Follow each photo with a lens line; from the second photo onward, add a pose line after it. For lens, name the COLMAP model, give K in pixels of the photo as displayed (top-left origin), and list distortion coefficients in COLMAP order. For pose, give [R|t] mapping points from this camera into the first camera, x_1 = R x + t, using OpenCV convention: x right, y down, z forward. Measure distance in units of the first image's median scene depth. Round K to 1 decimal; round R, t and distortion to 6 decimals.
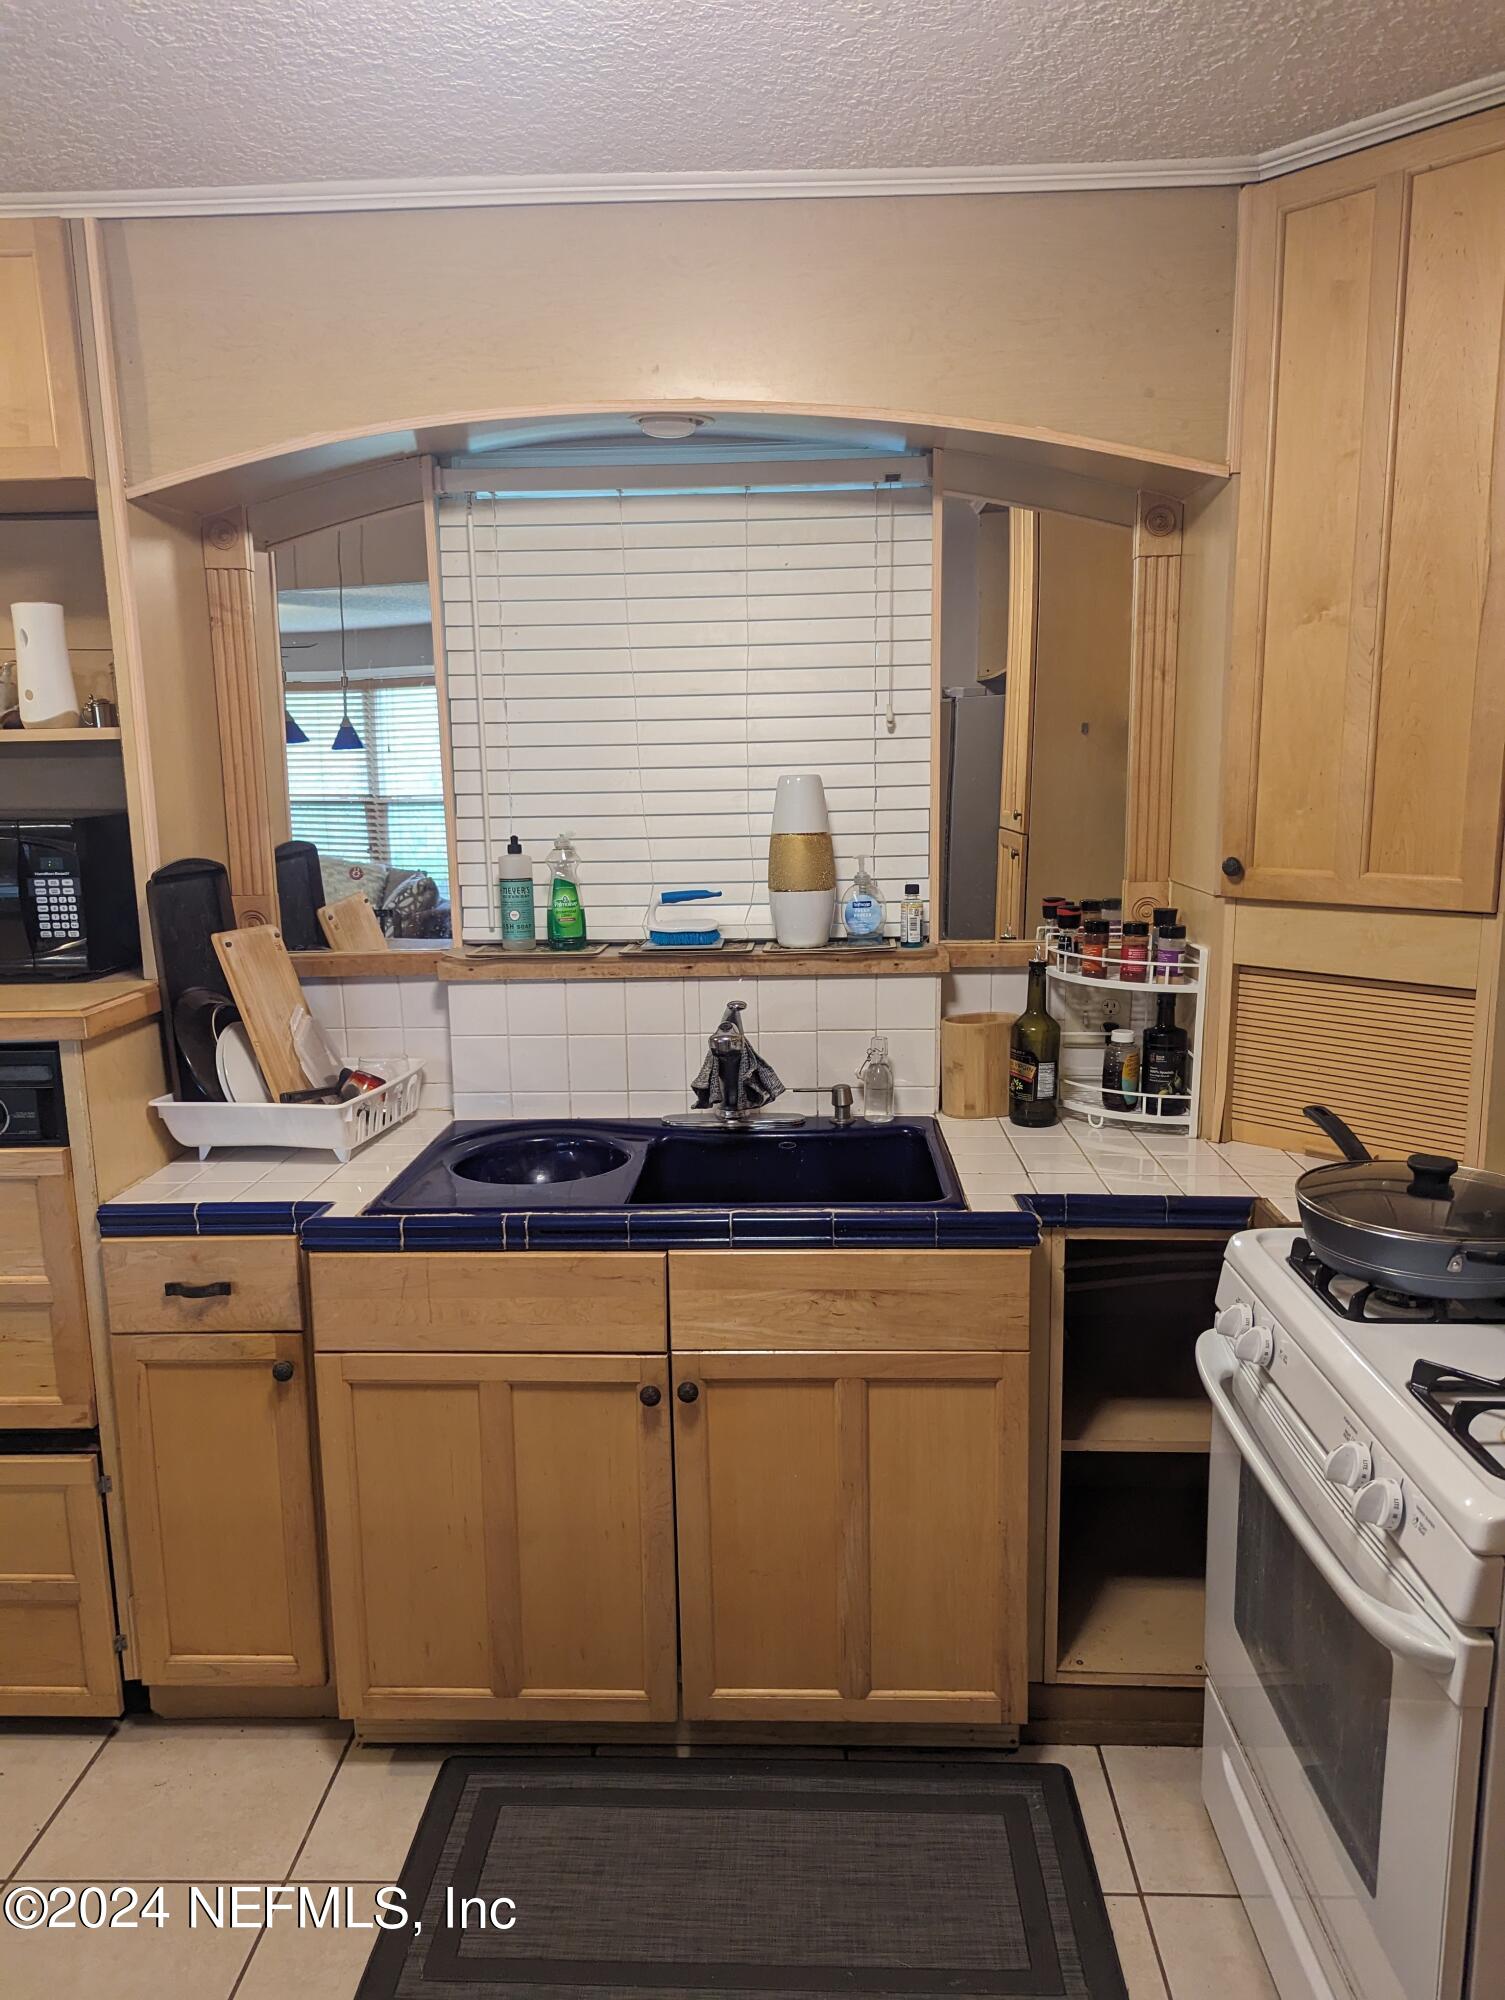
lens RADIAL K [[1399.1, 0, 752.2], [0, 1399.1, 1015.9], [0, 0, 1]] dist [0.038012, -0.006932]
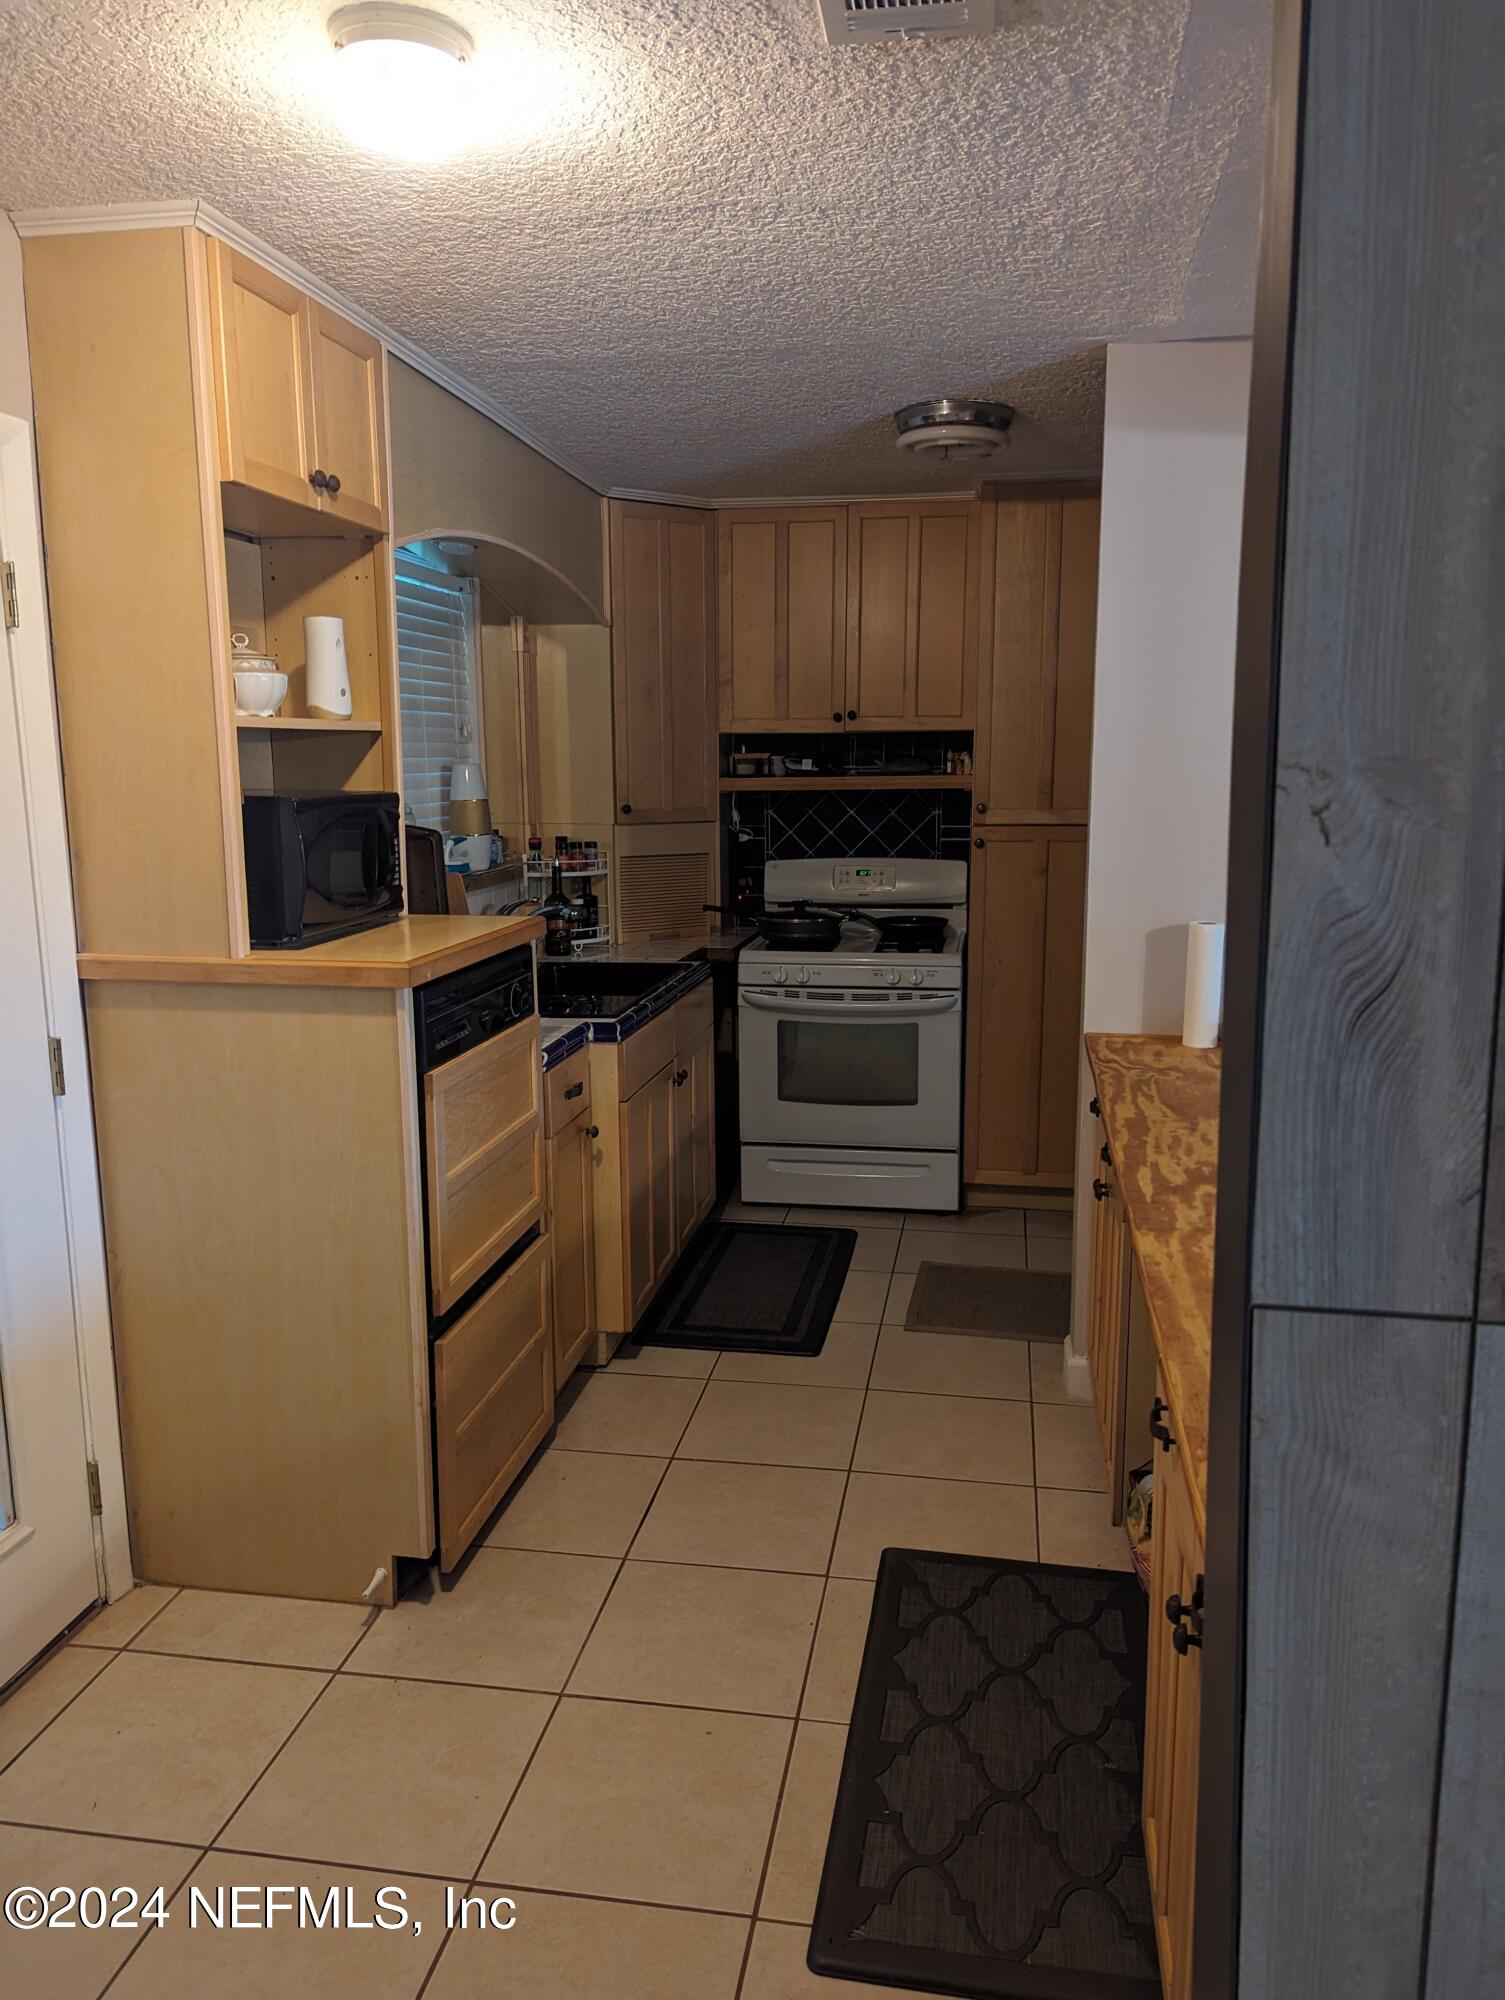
lens RADIAL K [[1399.1, 0, 752.2], [0, 1399.1, 1015.9], [0, 0, 1]] dist [0.038012, -0.006932]
pose [[0.134895, -0.166436, 0.976782, -1.604592], [0.178068, 0.973815, 0.141339, -0.061413], [-0.974728, 0.154868, 0.161000, 0.480252]]
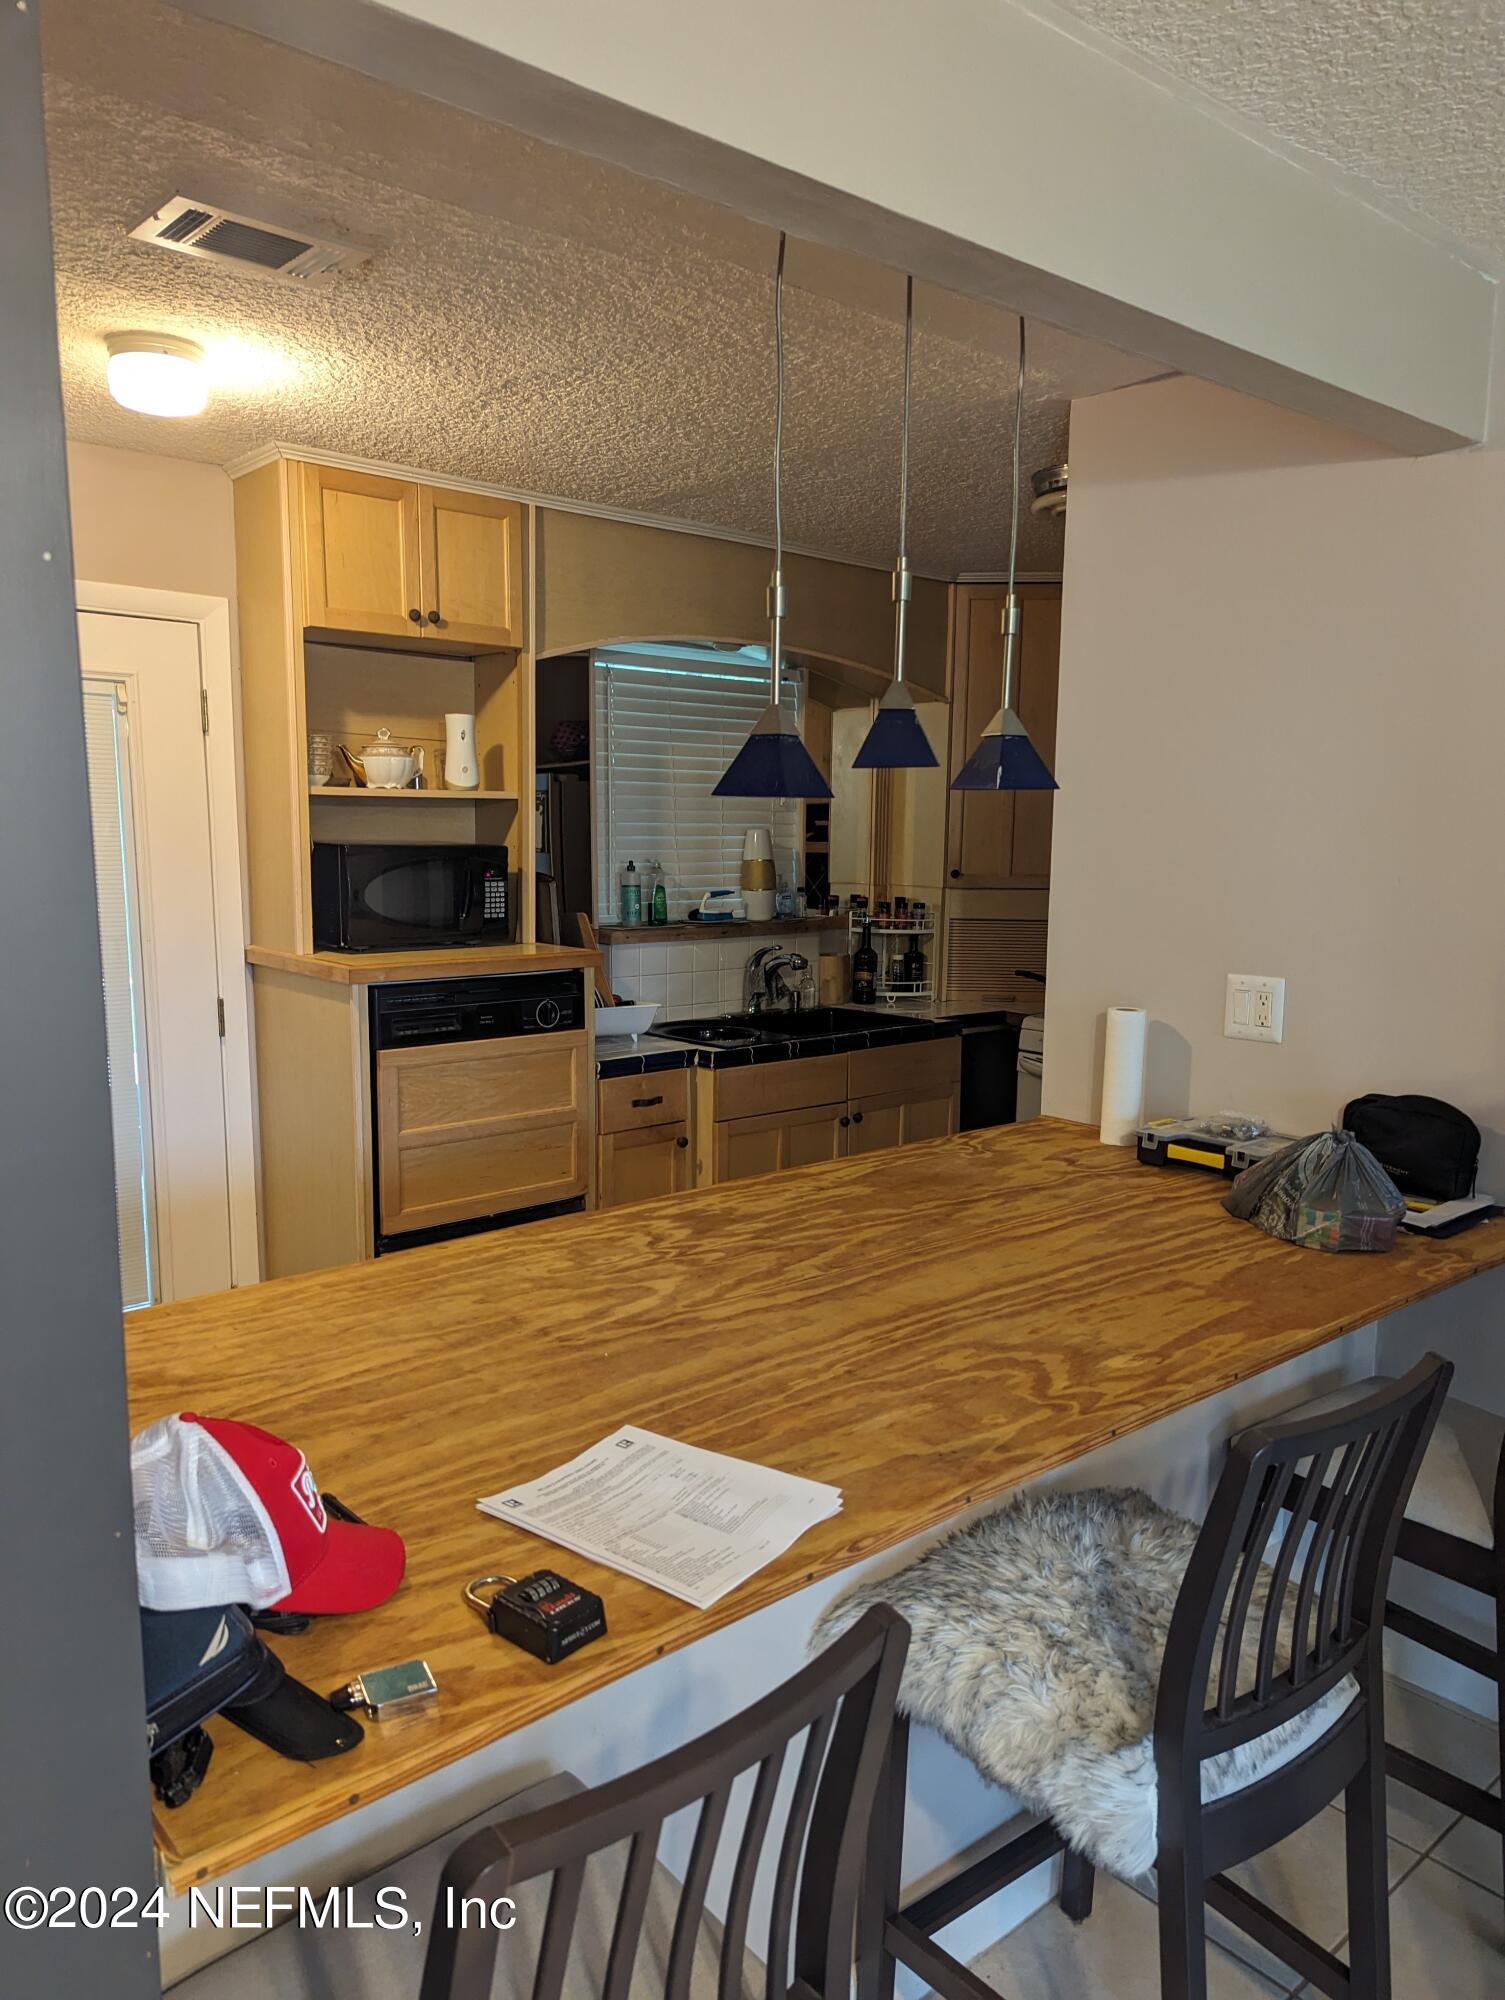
lens RADIAL K [[1399.1, 0, 752.2], [0, 1399.1, 1015.9], [0, 0, 1]] dist [0.038012, -0.006932]
pose [[0.733197, -0.068497, 0.676558, -1.298170], [0.101495, 0.994793, -0.009276, 0.097721], [-0.672400, 0.075468, 0.736331, -0.369809]]
